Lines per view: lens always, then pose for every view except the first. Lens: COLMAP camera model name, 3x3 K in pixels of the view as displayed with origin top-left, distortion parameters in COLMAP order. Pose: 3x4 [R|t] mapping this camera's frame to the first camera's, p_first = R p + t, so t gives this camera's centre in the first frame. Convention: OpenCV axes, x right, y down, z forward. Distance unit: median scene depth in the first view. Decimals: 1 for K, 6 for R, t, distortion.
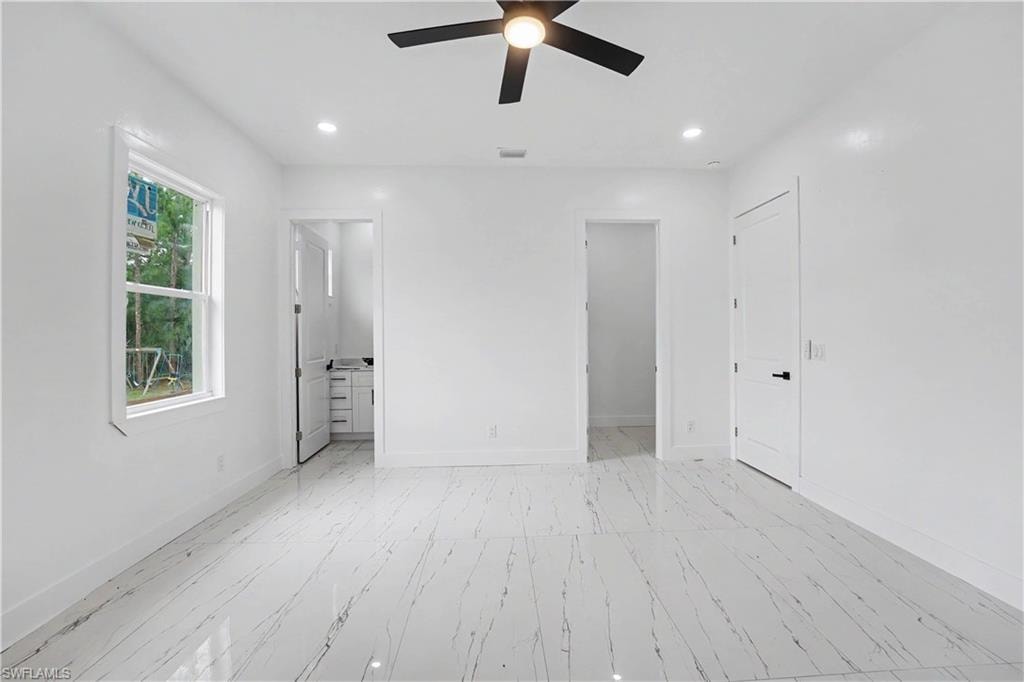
lens RADIAL K [[412.2, 0, 507.9], [0, 412.2, 335.1], [0, 0, 1]] dist [-0.024175, 0.000472]
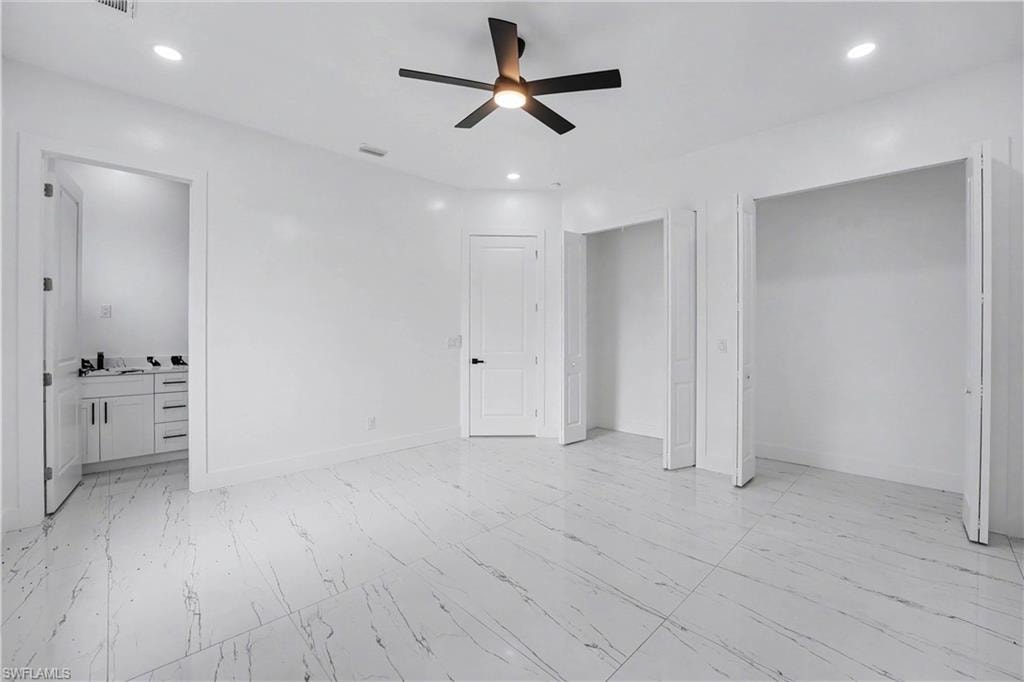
lens RADIAL K [[412.2, 0, 516.3], [0, 412.2, 334.4], [0, 0, 1]] dist [-0.024175, 0.000472]
pose [[0.749944, 0.007002, 0.661465, -0.367315], [-0.007075, 0.999972, -0.002565, 0.013512], [-0.661464, -0.002756, 0.749972, 0.001124]]
